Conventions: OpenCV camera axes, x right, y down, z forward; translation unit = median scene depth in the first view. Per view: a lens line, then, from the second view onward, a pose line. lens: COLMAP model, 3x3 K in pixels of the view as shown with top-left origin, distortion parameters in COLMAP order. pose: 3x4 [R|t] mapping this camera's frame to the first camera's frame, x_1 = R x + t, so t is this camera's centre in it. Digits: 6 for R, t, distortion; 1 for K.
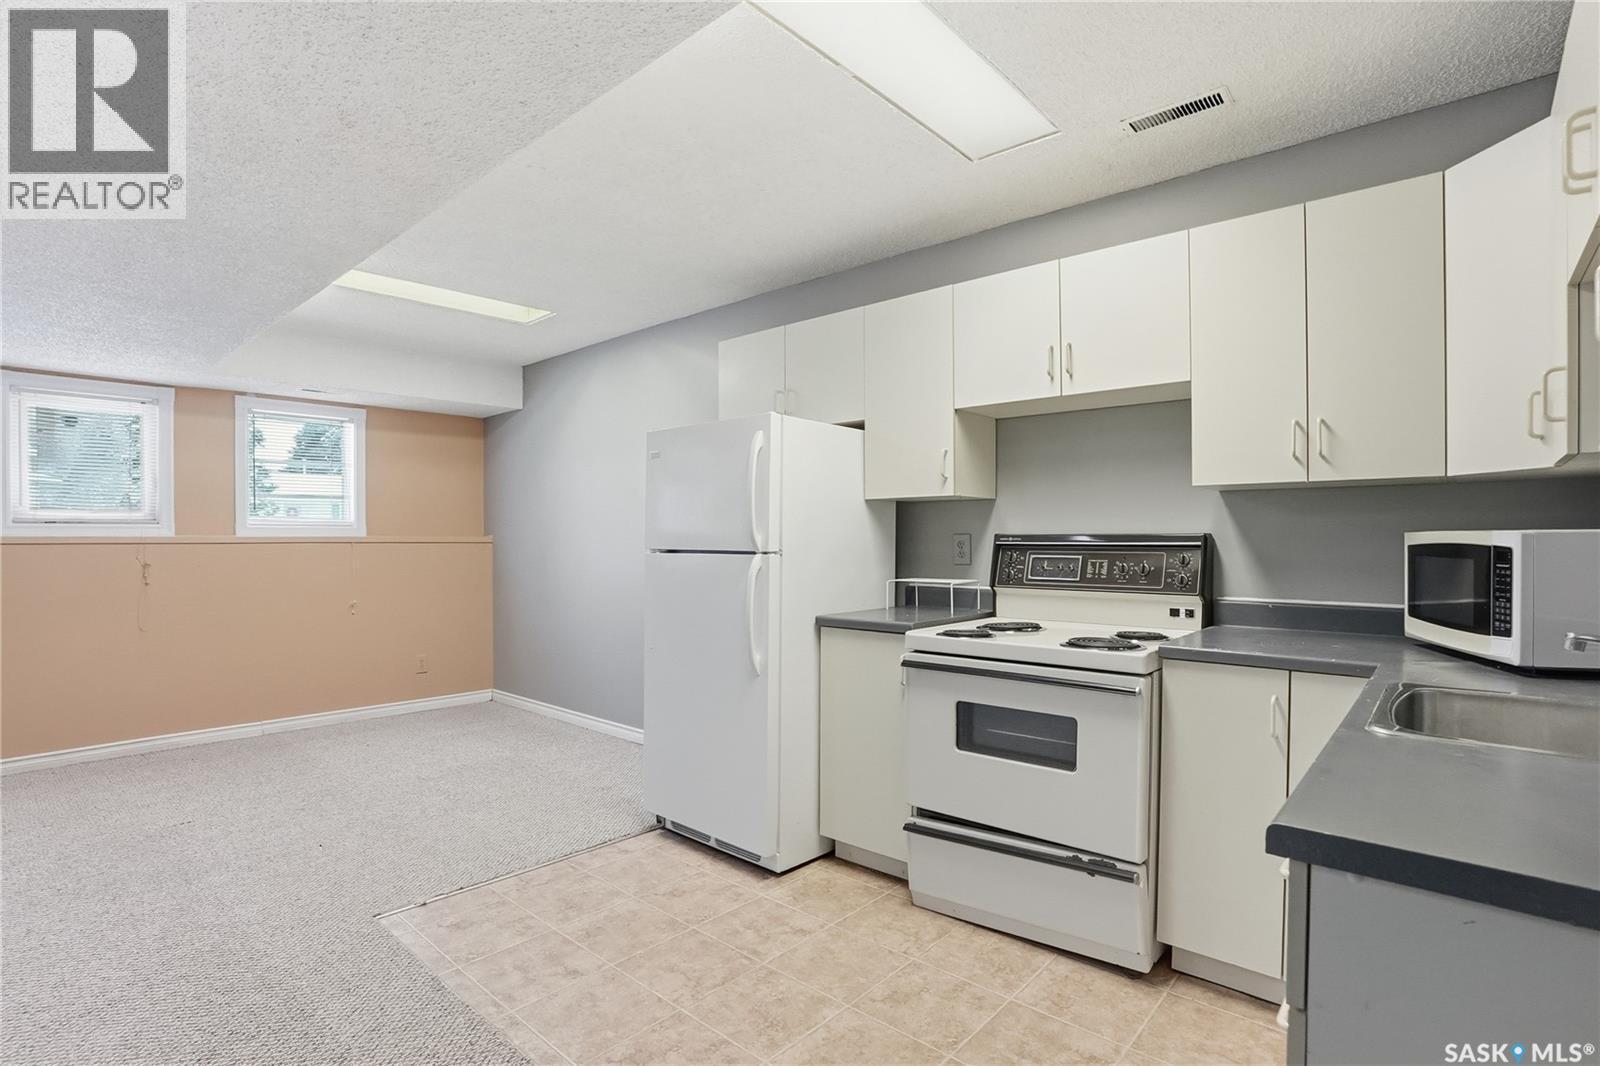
lens RADIAL K [[791.6, 0, 792.6], [0, 791.6, 555.3], [0, 0, 1]] dist [-0.050512, 0.000830]
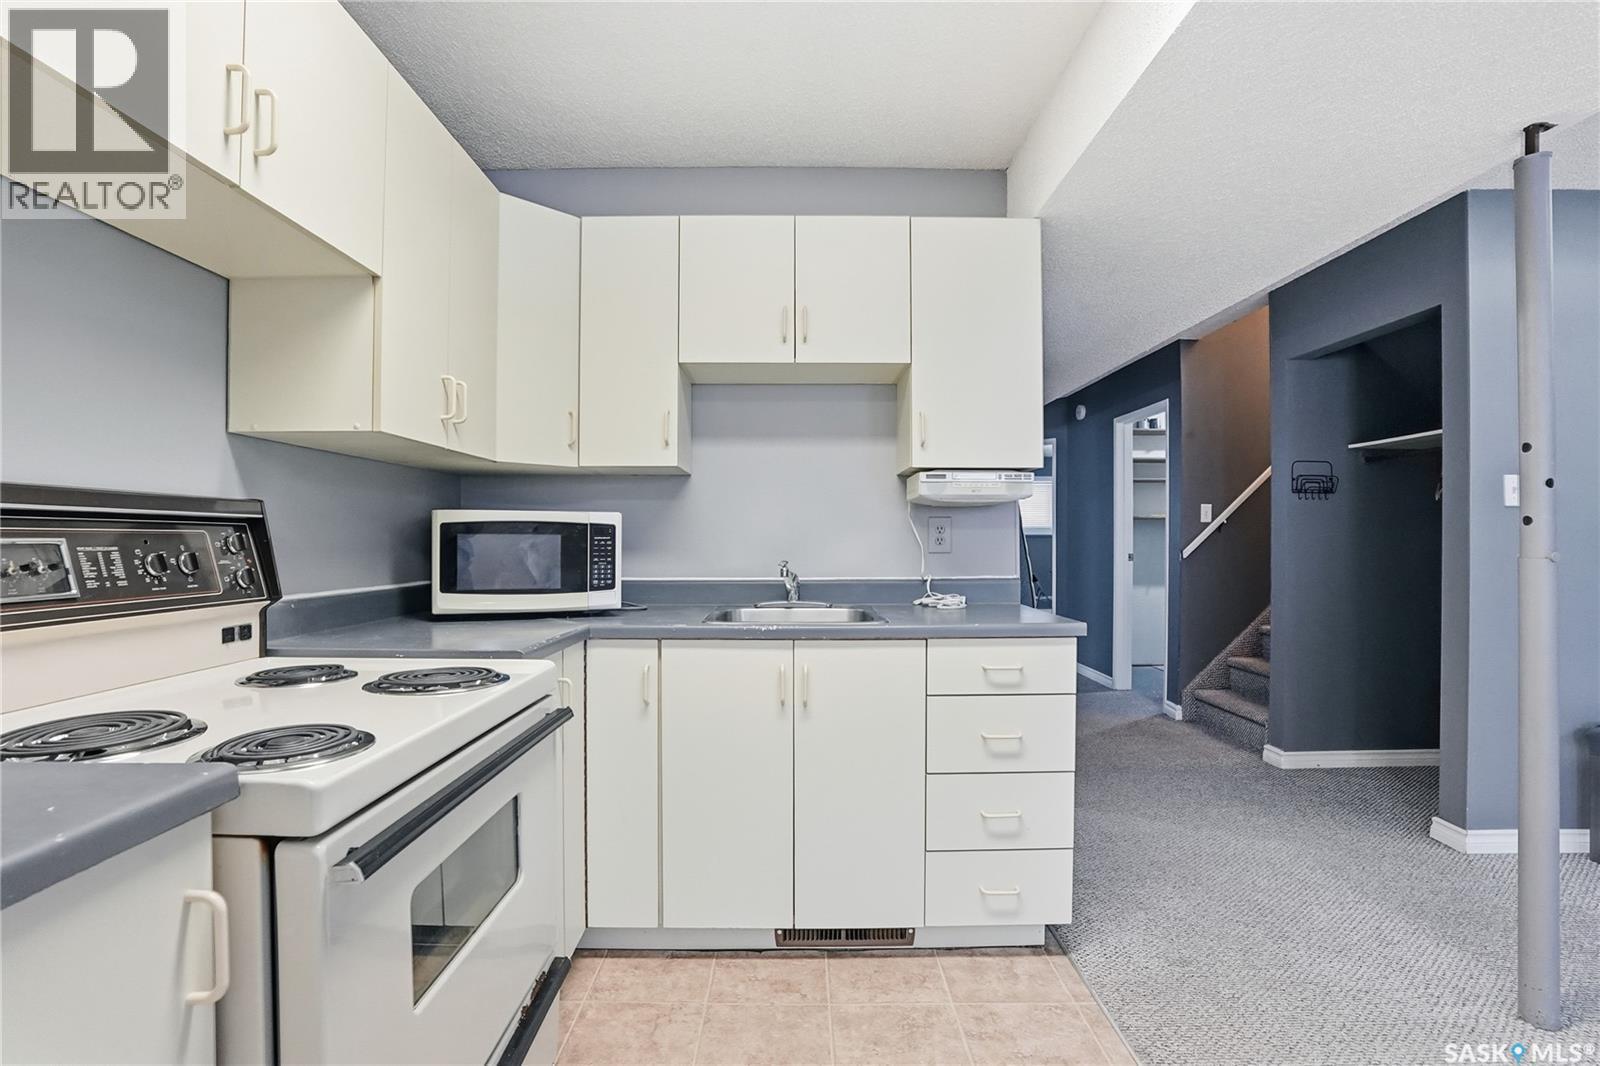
lens RADIAL K [[765.0, 0, 800.0], [0, 765.0, 533.0], [0, 0, 1]] dist [-0.077989, 0.032441]
pose [[-0.676413, 0.005866, 0.736499, -0.205856], [0.014051, 0.999889, 0.004940, 0.001677], [-0.736388, 0.013691, -0.676421, 1.108970]]
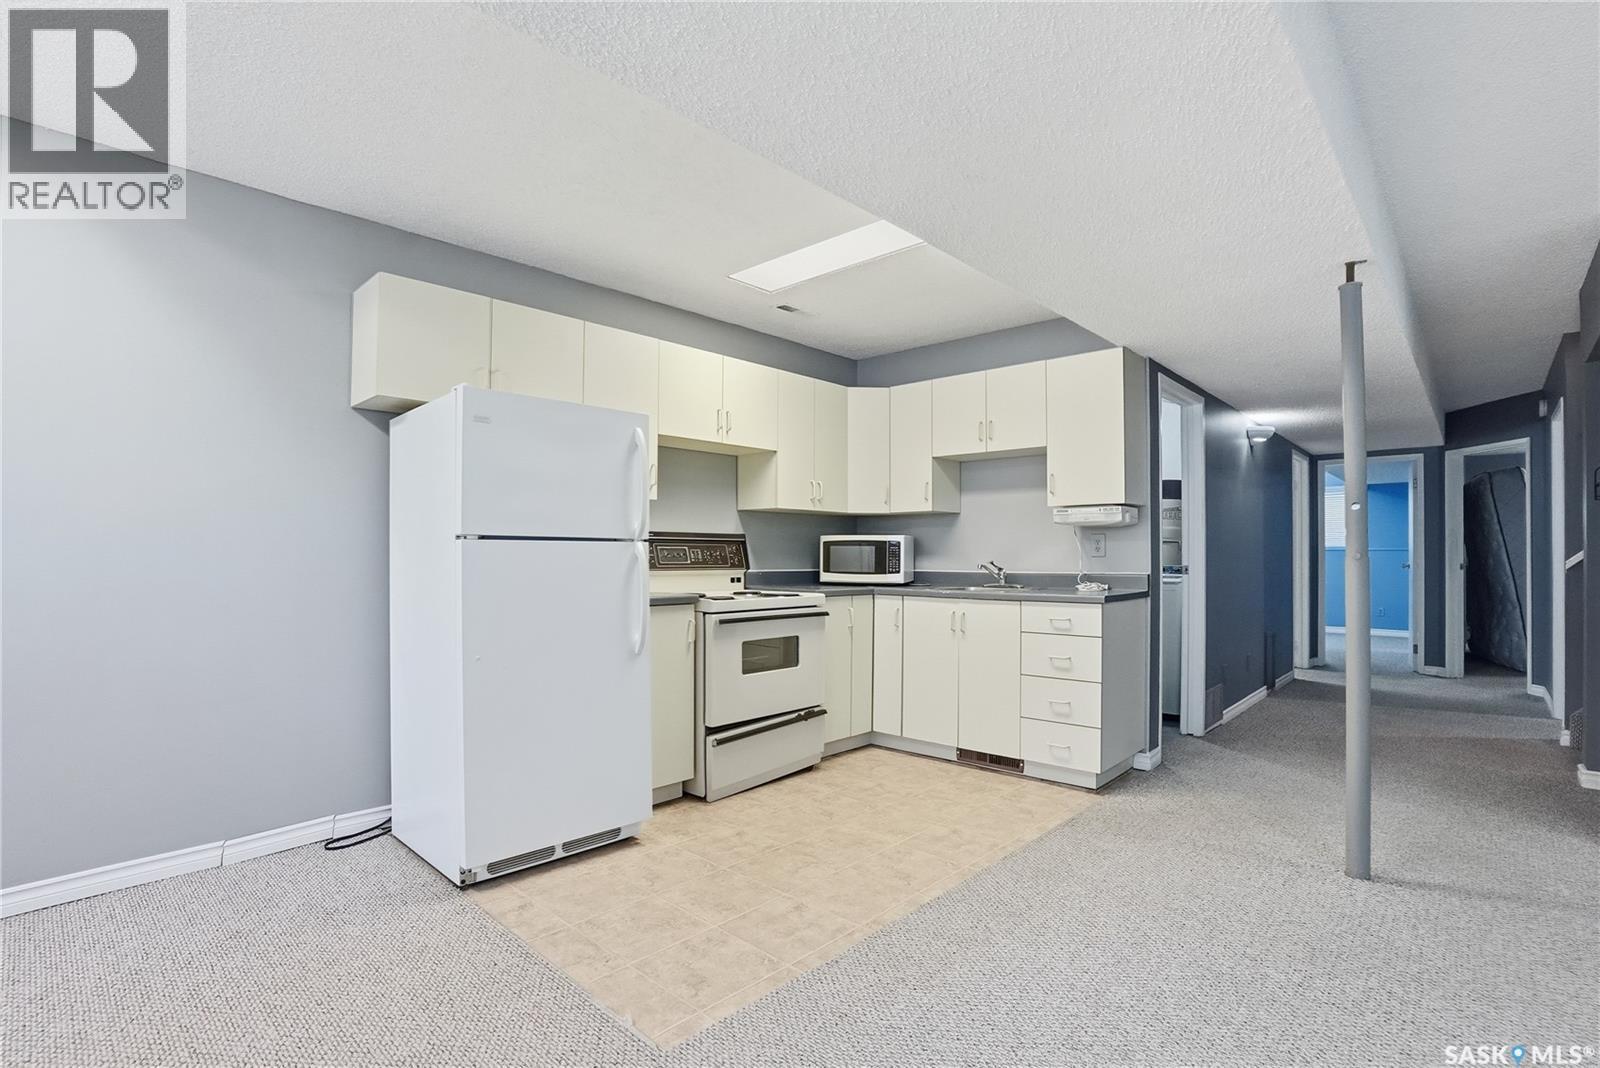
lens RADIAL K [[765.0, 0, 800.0], [0, 765.0, 534.0], [0, 0, 1]] dist [-0.077989, 0.032441]
pose [[0.013312, 0.026906, 0.999549, -1.240717], [0.016433, 0.999497, -0.027123, 0.021653], [-0.999776, 0.016786, 0.012863, 0.871337]]
